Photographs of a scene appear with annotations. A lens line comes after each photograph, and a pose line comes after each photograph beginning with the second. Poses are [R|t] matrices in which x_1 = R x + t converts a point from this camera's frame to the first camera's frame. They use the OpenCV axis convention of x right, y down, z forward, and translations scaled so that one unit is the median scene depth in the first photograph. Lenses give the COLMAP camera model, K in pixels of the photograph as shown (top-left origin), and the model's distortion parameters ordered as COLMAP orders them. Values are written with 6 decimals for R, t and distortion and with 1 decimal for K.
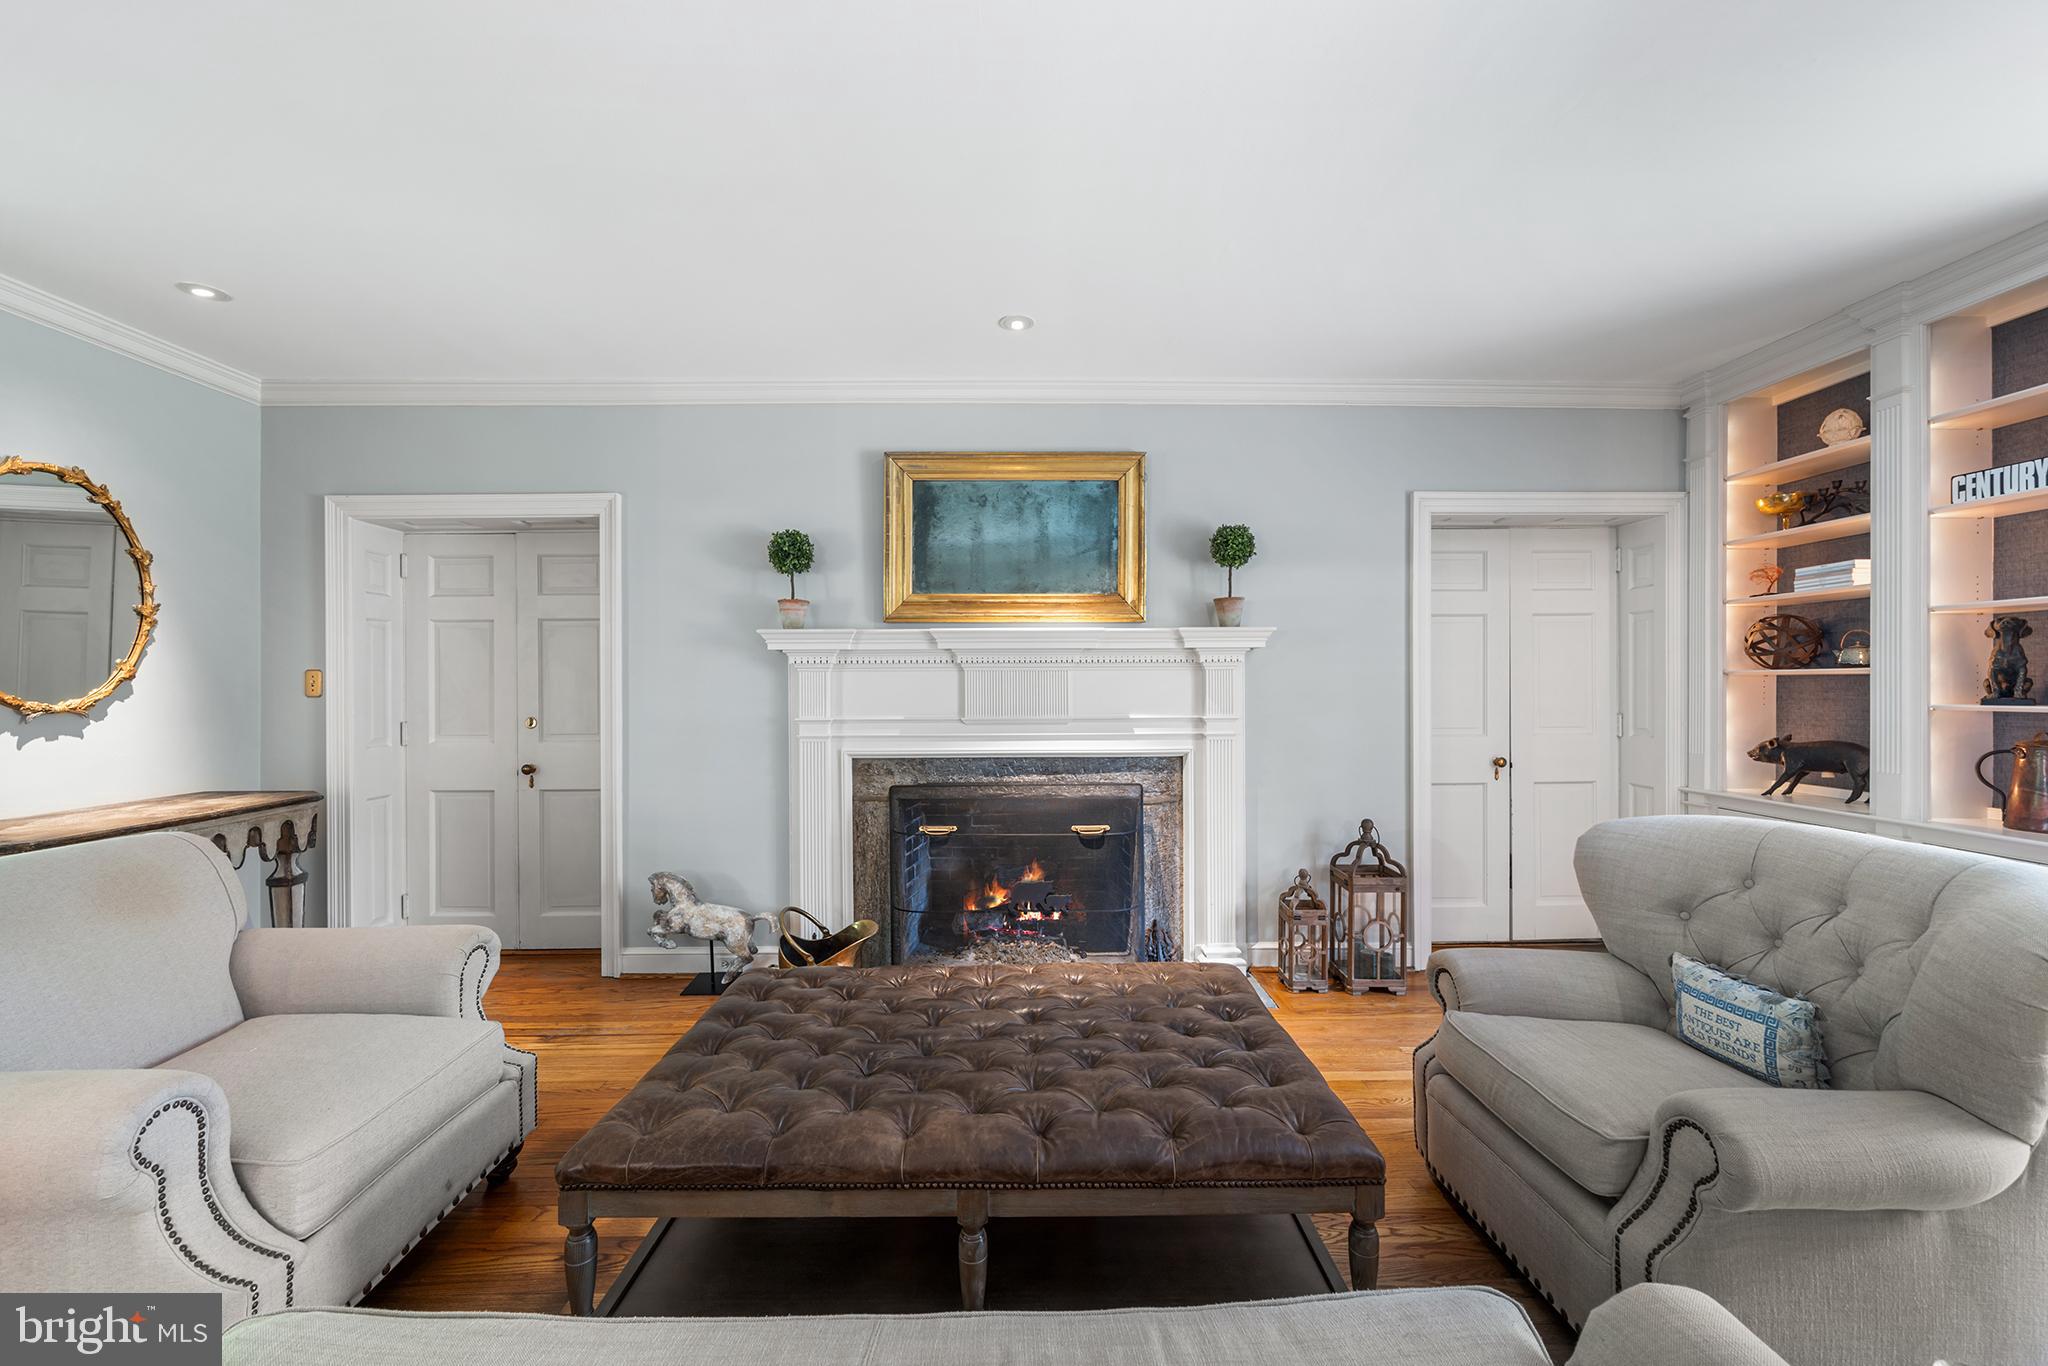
lens RADIAL K [[754.3, 0, 1030.1], [0, 754.3, 680.2], [0, 0, 1]] dist [-0.002843, 0.000126]
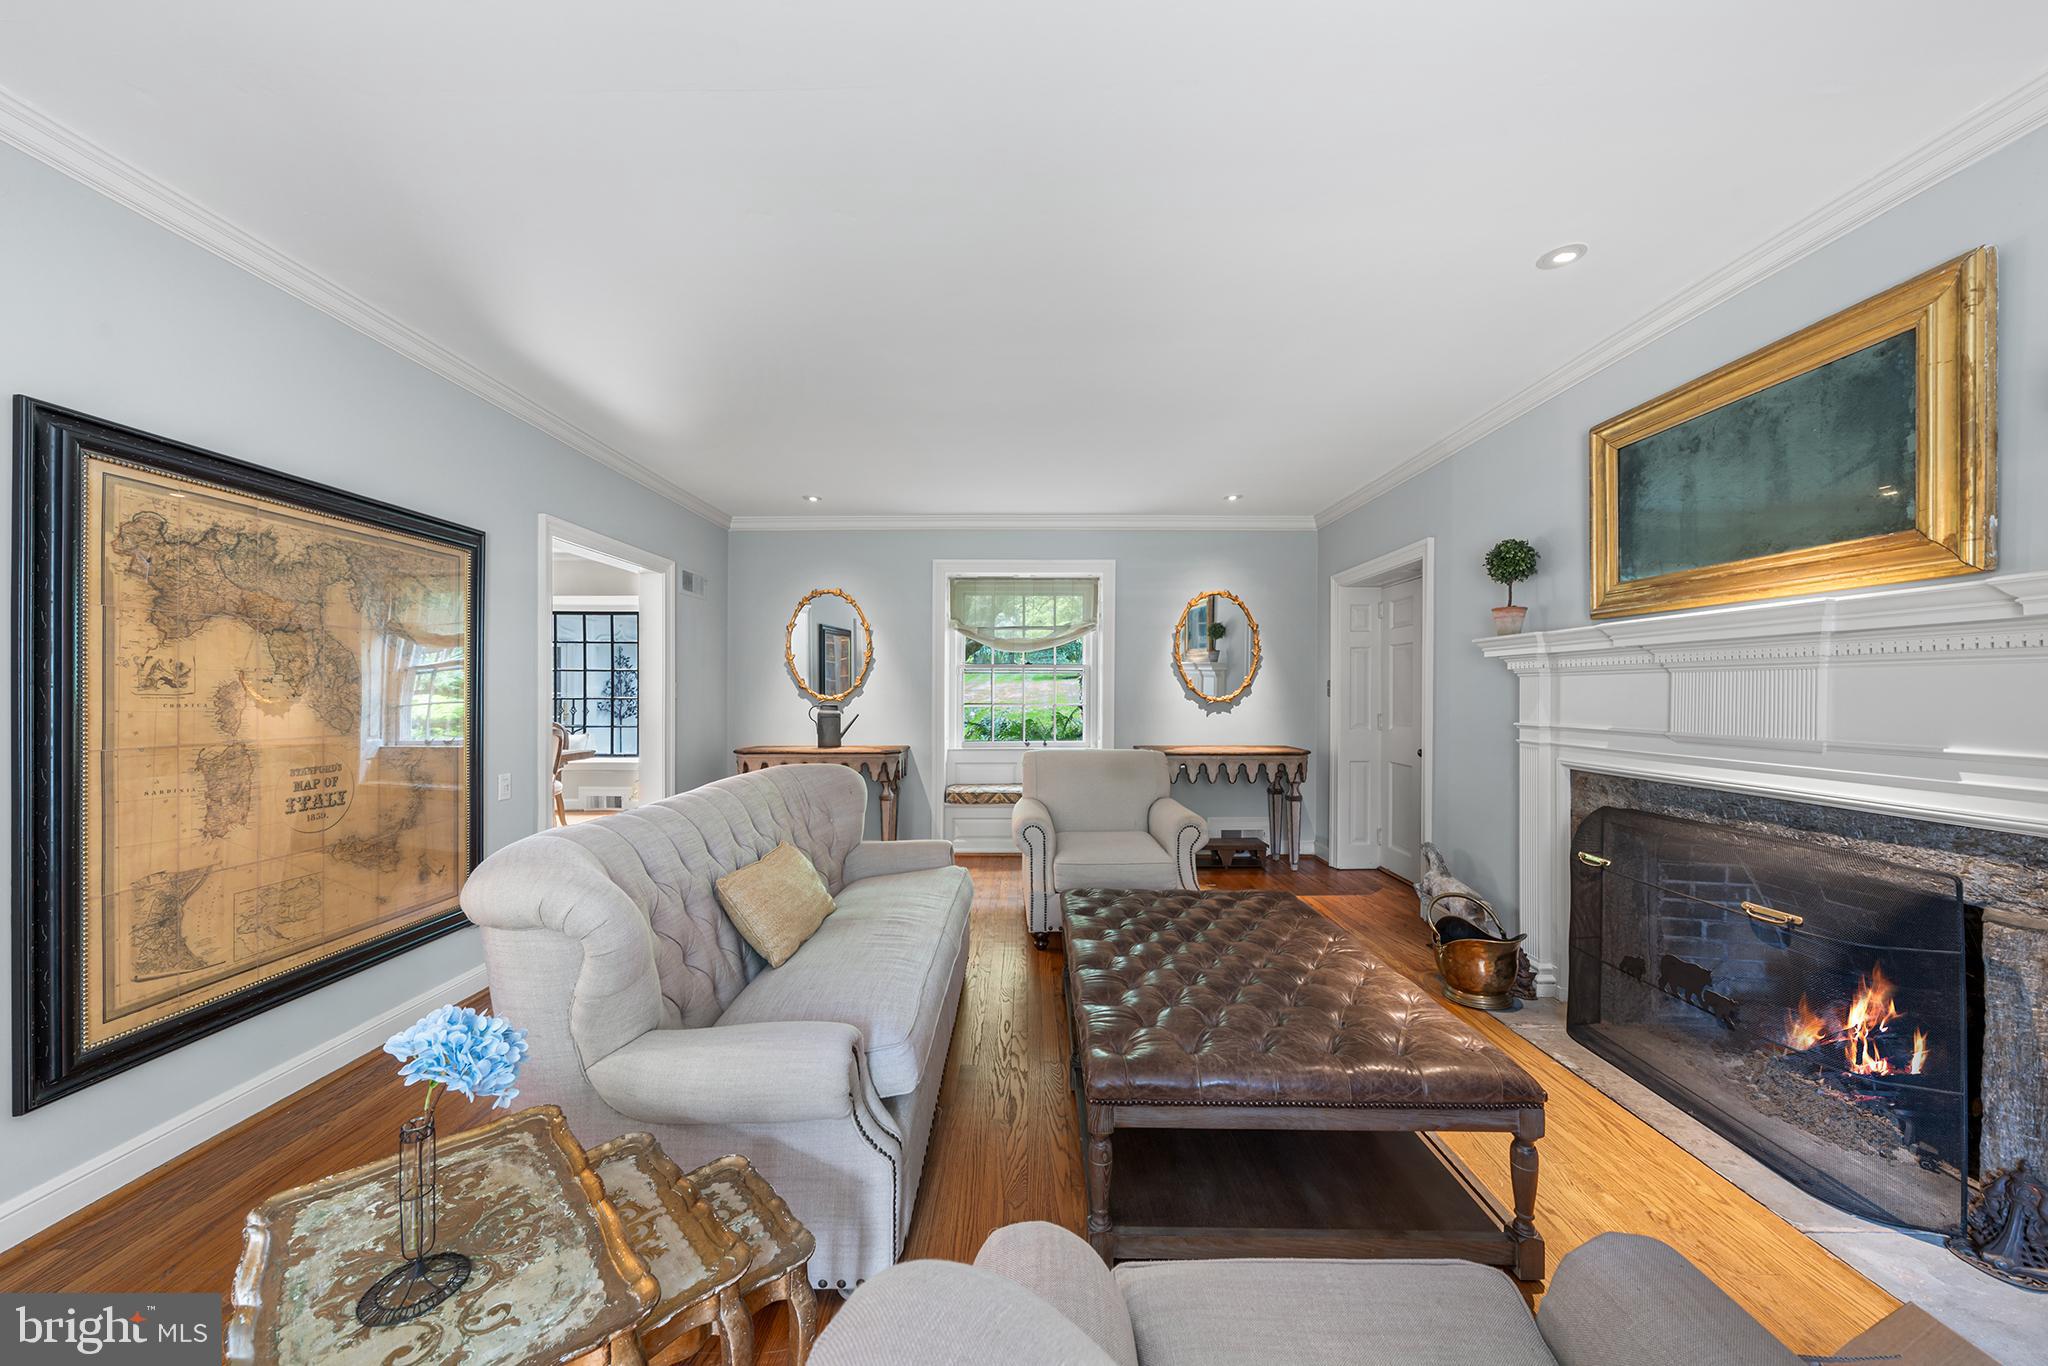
lens RADIAL K [[709.7, 0, 1044.6], [0, 709.7, 690.0], [0, 0, 1]] dist [-0.001961, -0.000166]
pose [[0.018507, 0.002160, -0.999826, 0.629615], [0.001252, 0.999997, 0.002183, 0.003239], [0.999828, -0.001292, 0.018504, 0.340465]]
